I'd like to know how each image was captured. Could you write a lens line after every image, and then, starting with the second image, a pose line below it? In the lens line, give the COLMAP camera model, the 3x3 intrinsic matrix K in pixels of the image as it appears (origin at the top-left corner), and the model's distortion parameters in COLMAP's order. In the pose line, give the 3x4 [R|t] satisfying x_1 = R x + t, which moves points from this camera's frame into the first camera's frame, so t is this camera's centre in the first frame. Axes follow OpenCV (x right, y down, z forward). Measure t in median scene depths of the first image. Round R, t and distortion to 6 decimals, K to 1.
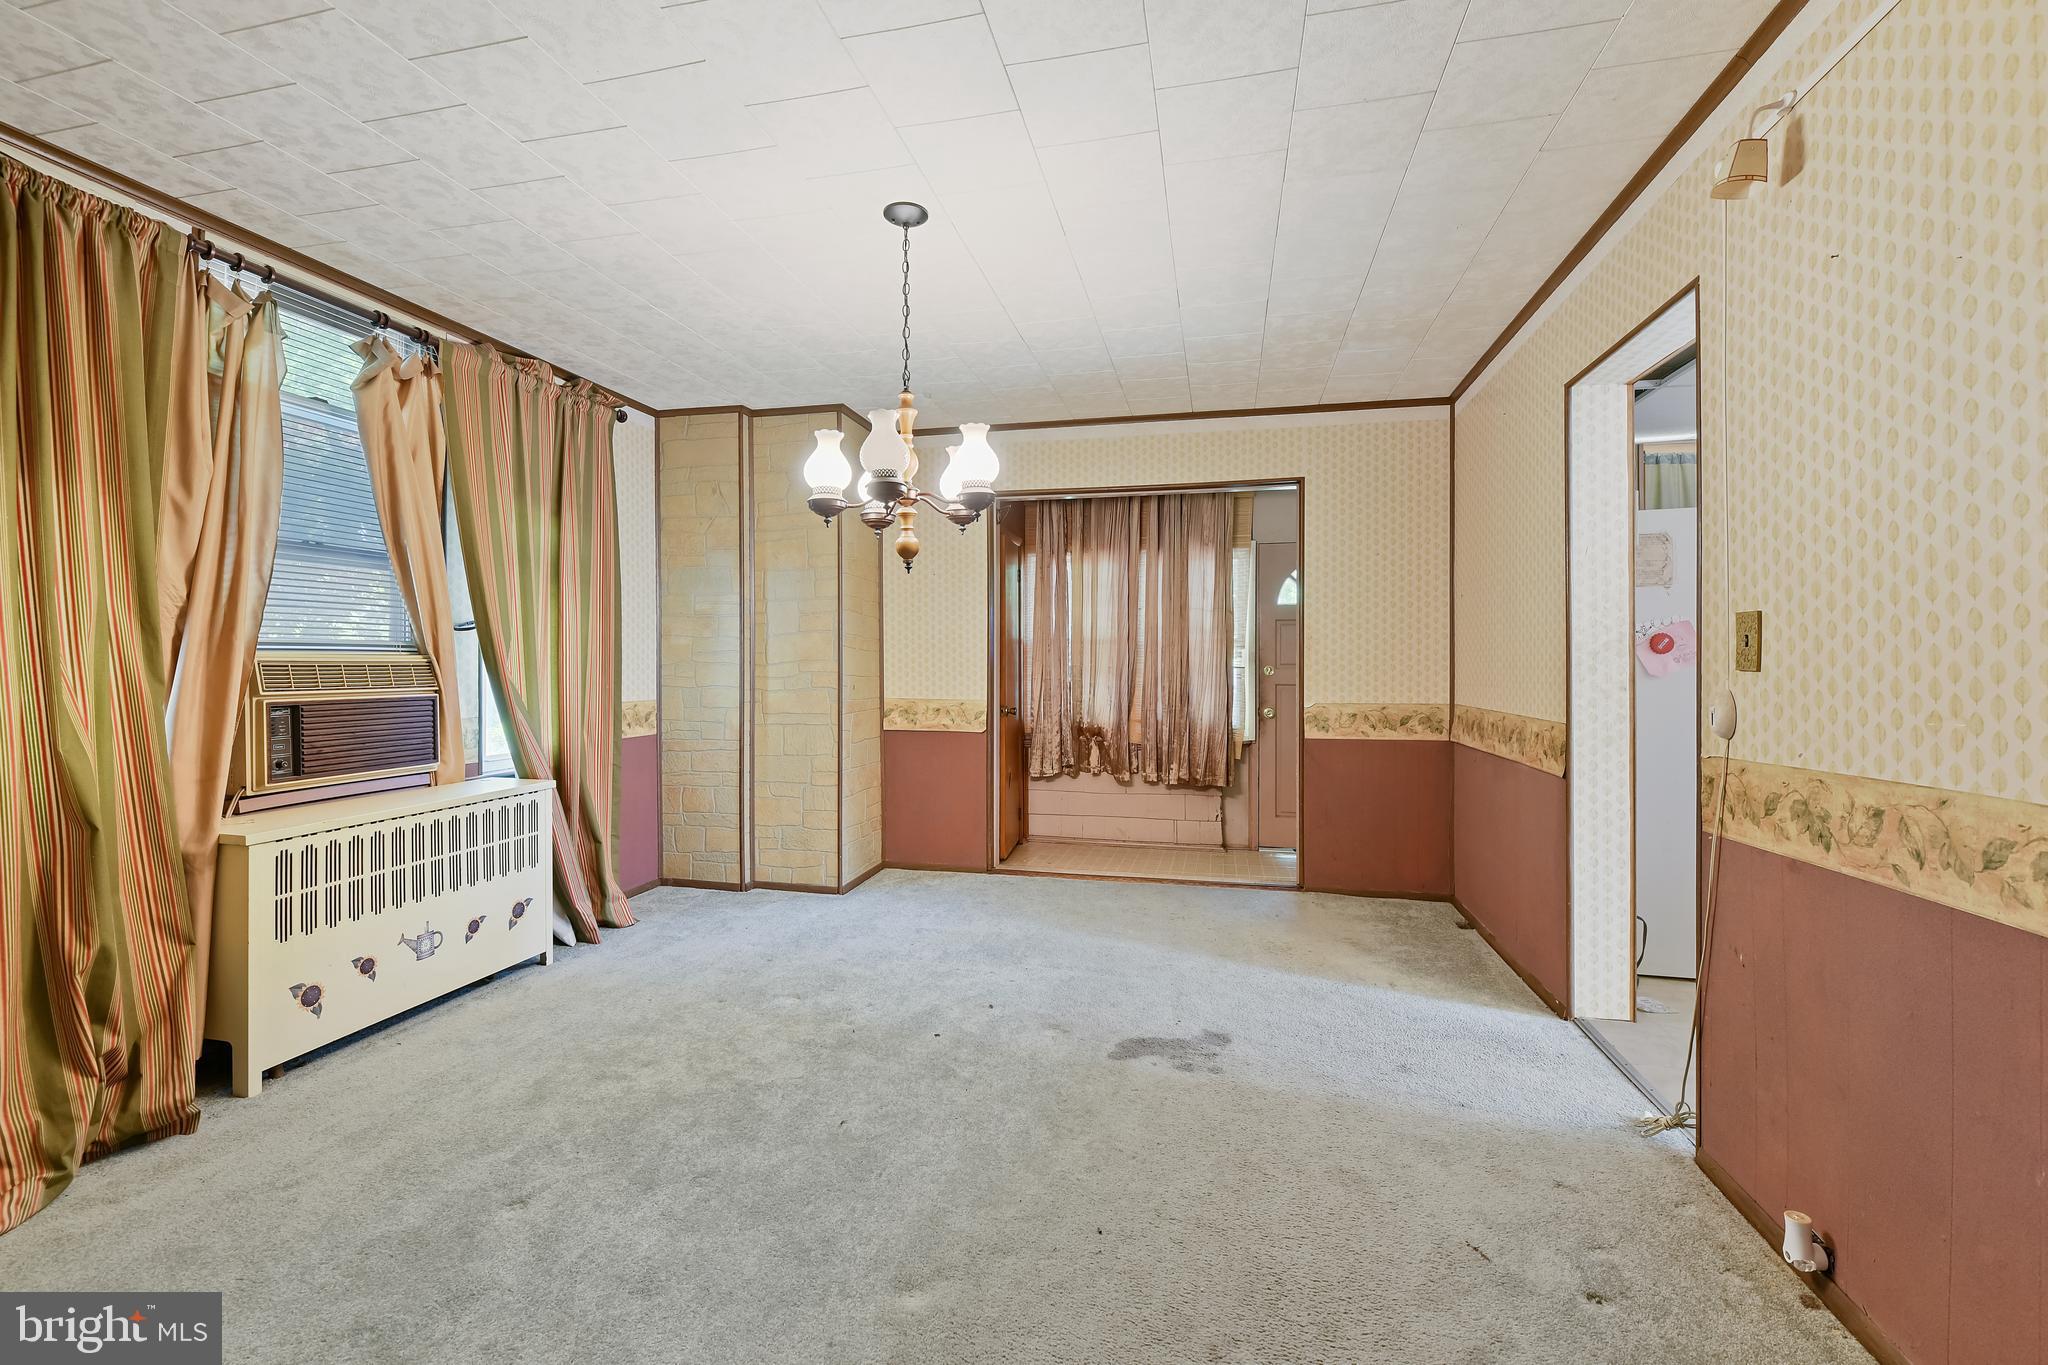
lens RADIAL K [[879.7, 0, 1032.5], [0, 879.7, 661.8], [0, 0, 1]] dist [0.001869, -0.005072]
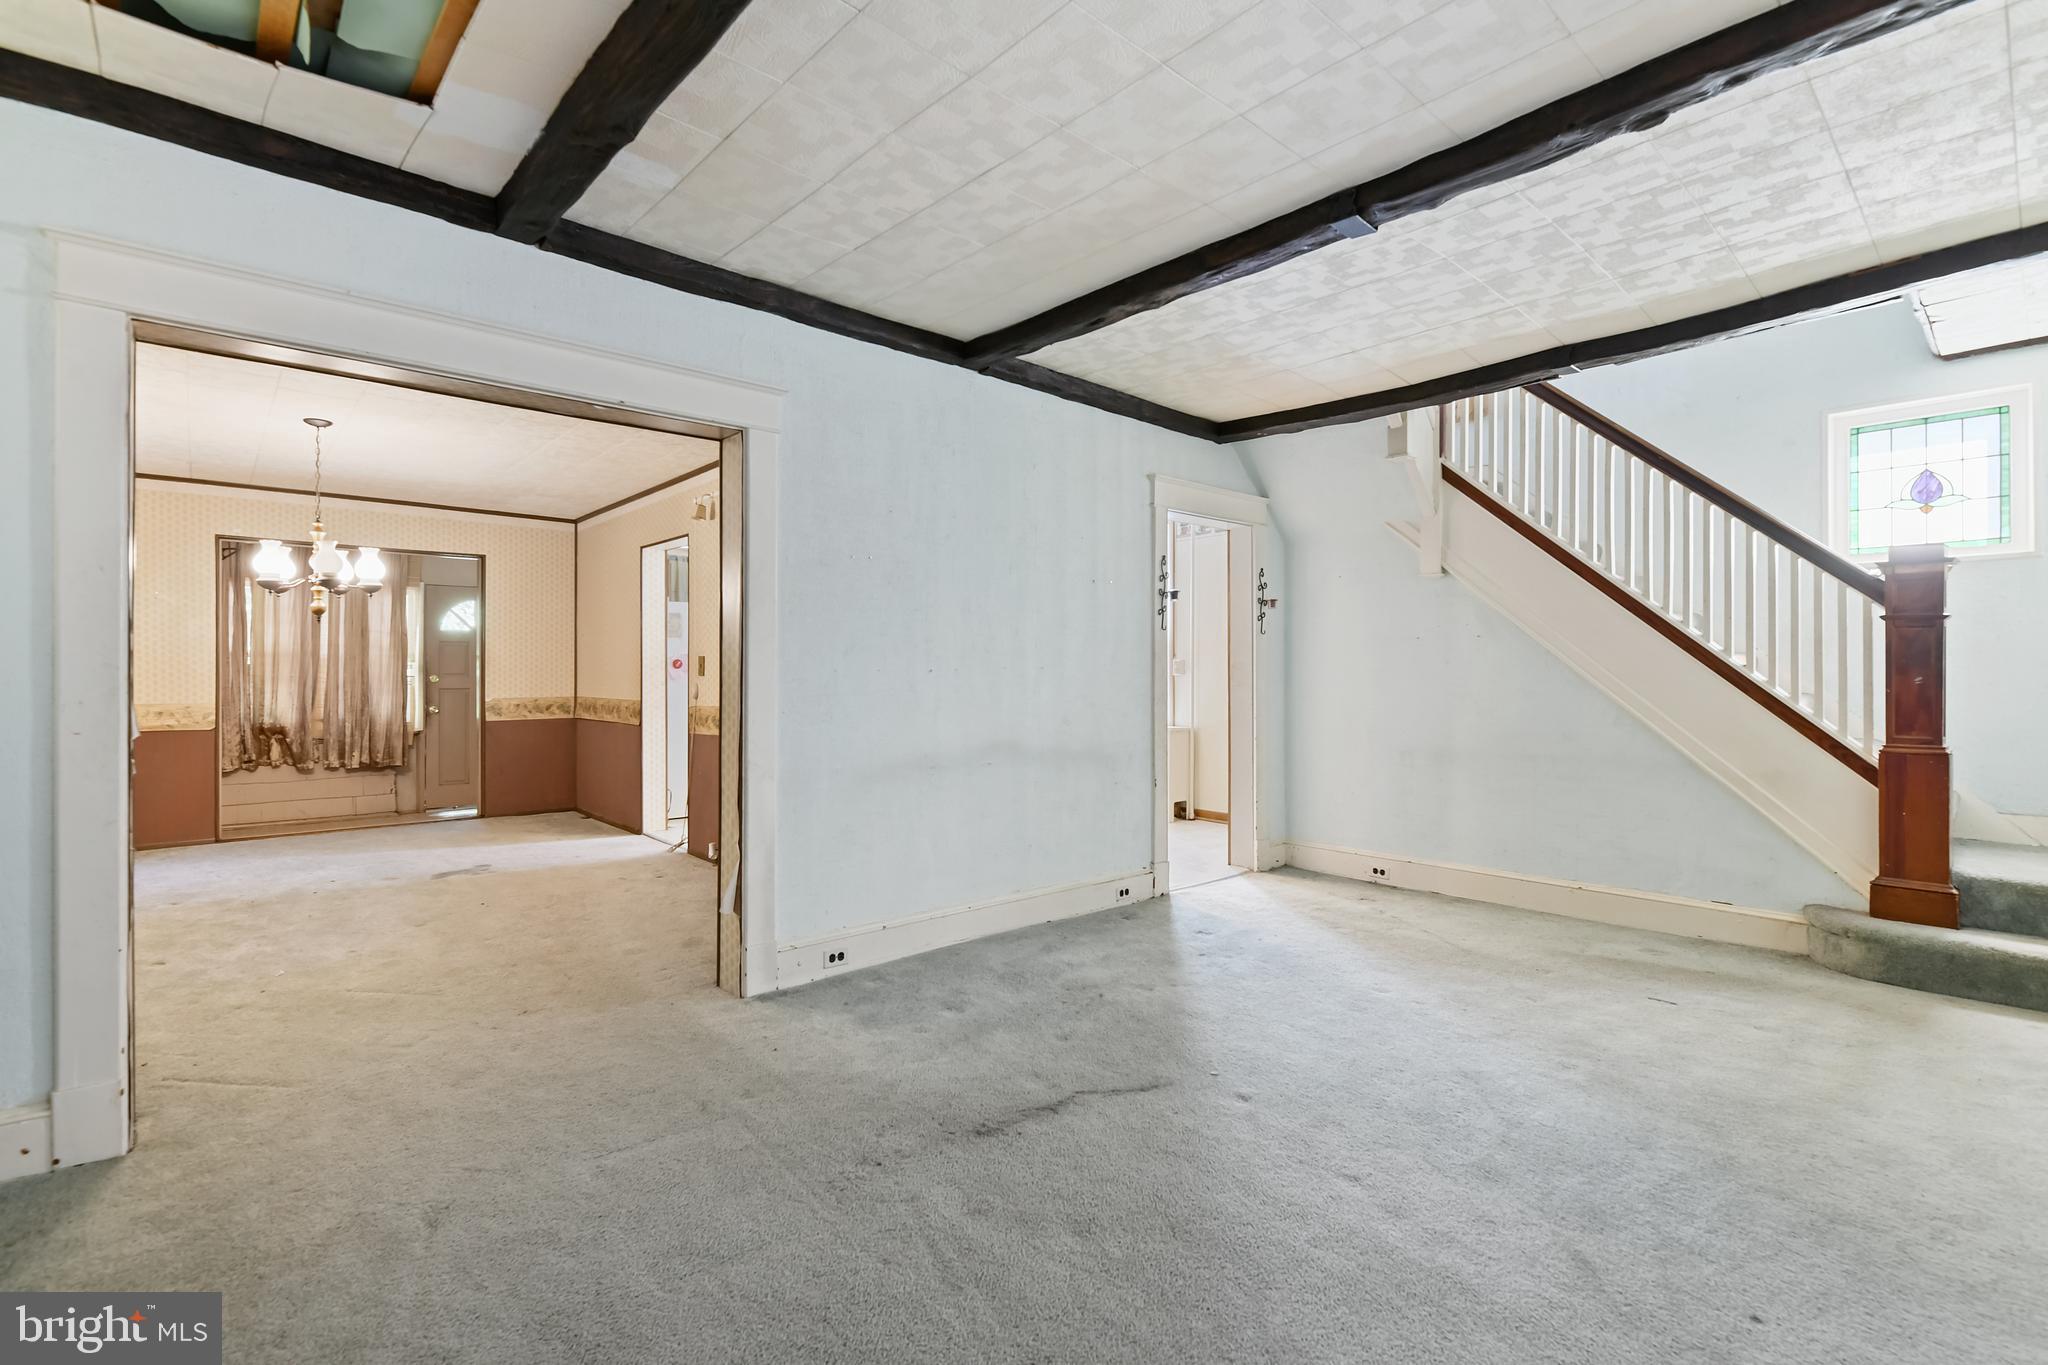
lens RADIAL K [[901.7, 0, 947.7], [0, 901.7, 673.8], [0, 0, 1]] dist [-0.012280, -0.000381]
pose [[0.614791, -0.001515, 0.788688, -0.617697], [-0.000687, 0.999997, 0.002457, -0.002555], [-0.788689, -0.002052, 0.614788, -0.878415]]
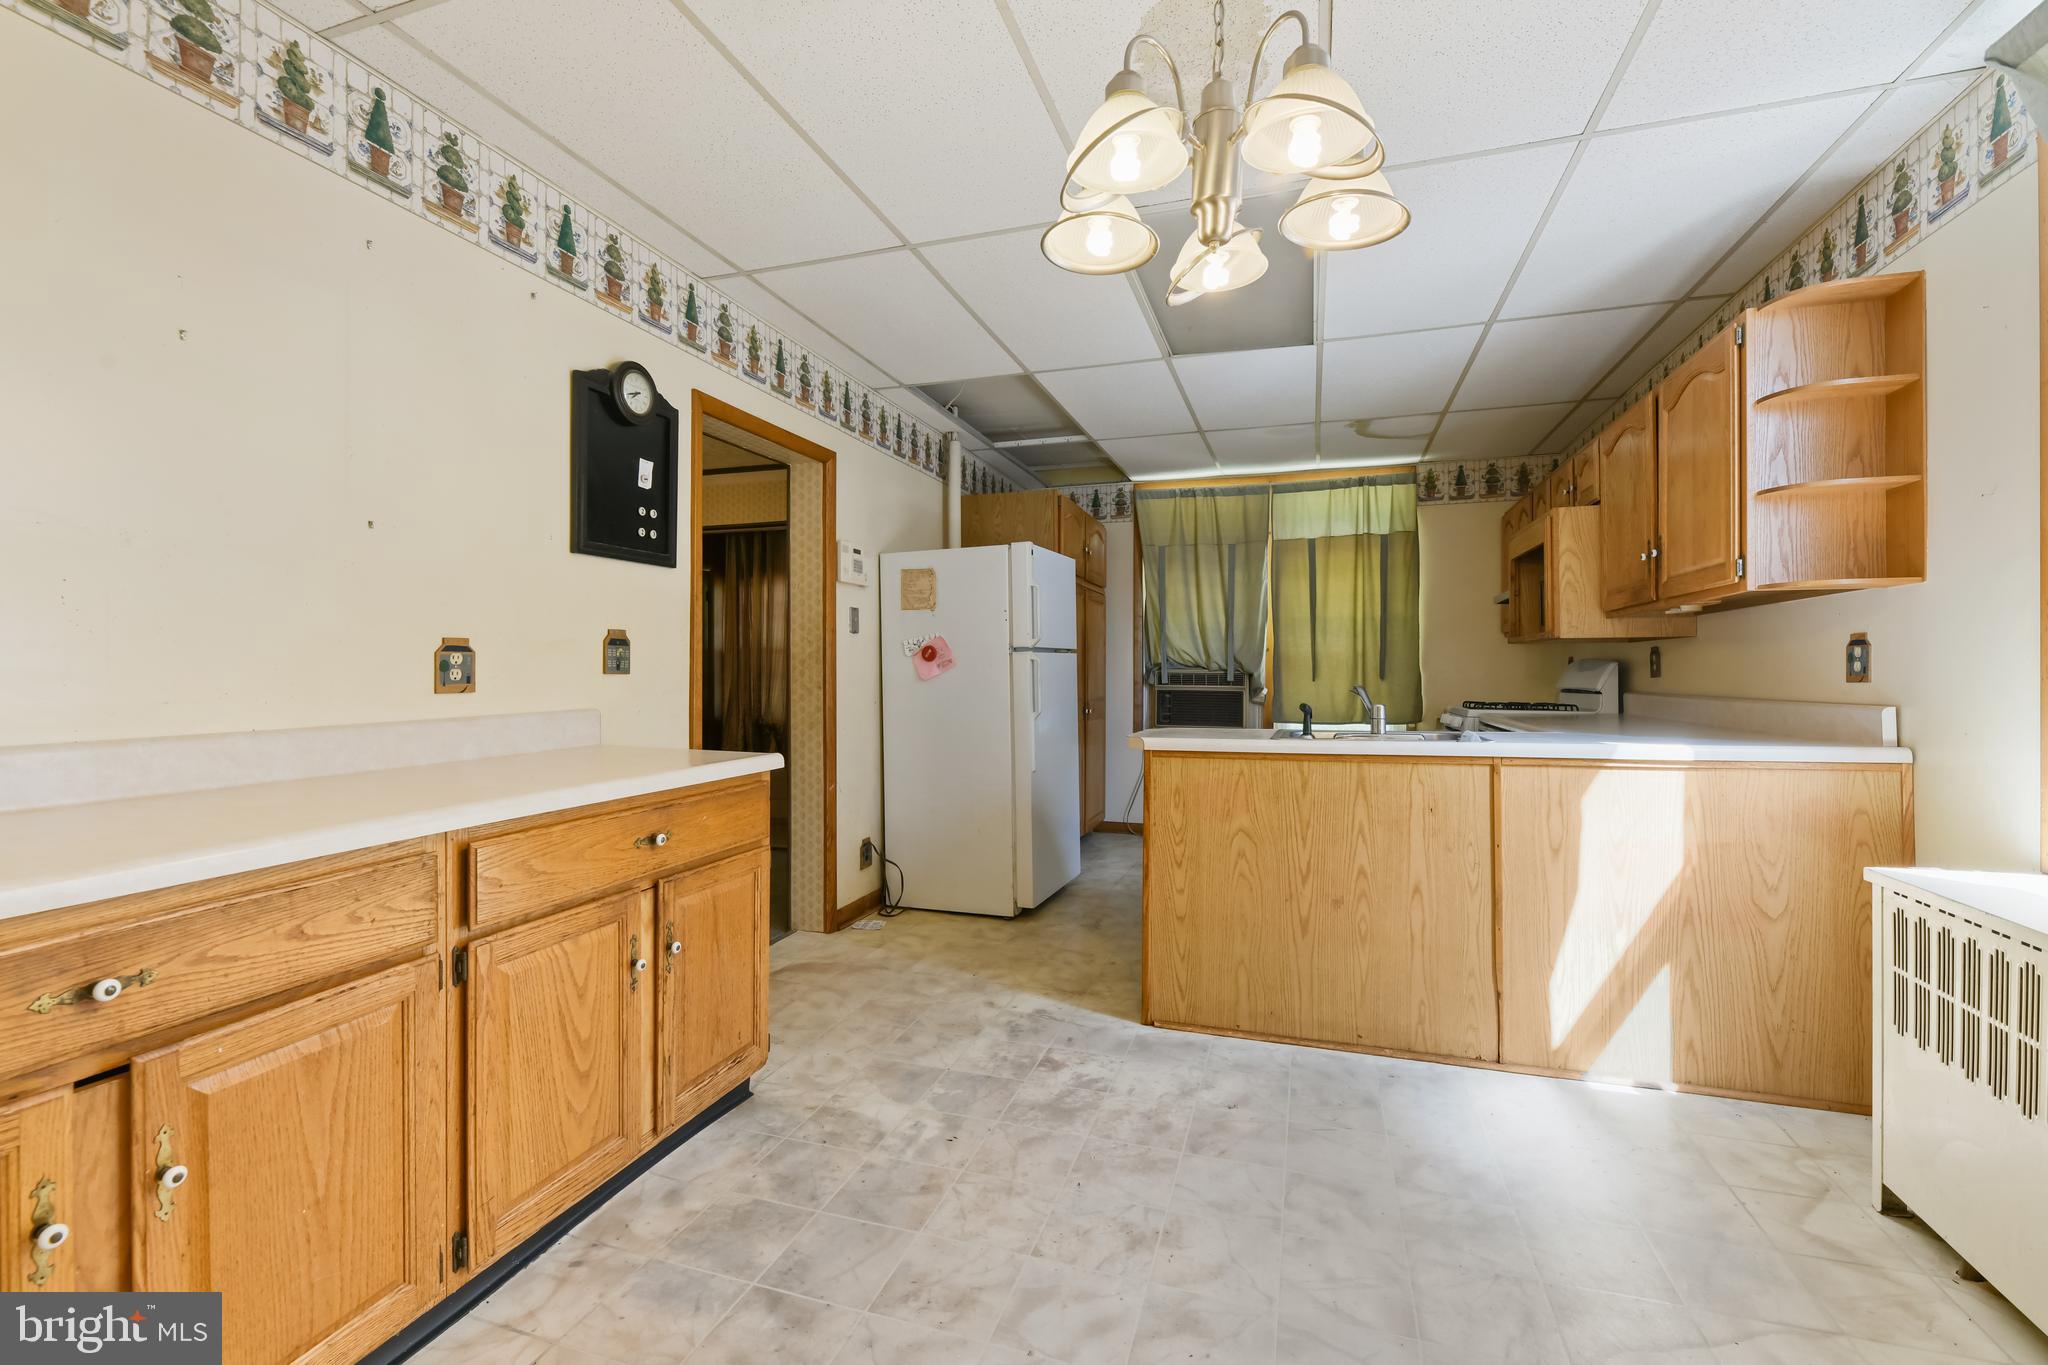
lens RADIAL K [[888.5, 0, 1019.3], [0, 888.5, 668.3], [0, 0, 1]] dist [-0.001107, -0.000149]
pose [[0.994941, 0.001496, -0.100453, 0.981832], [-0.001706, 0.999997, -0.002003, 0.003048], [0.100449, 0.002164, 0.994940, -0.290334]]
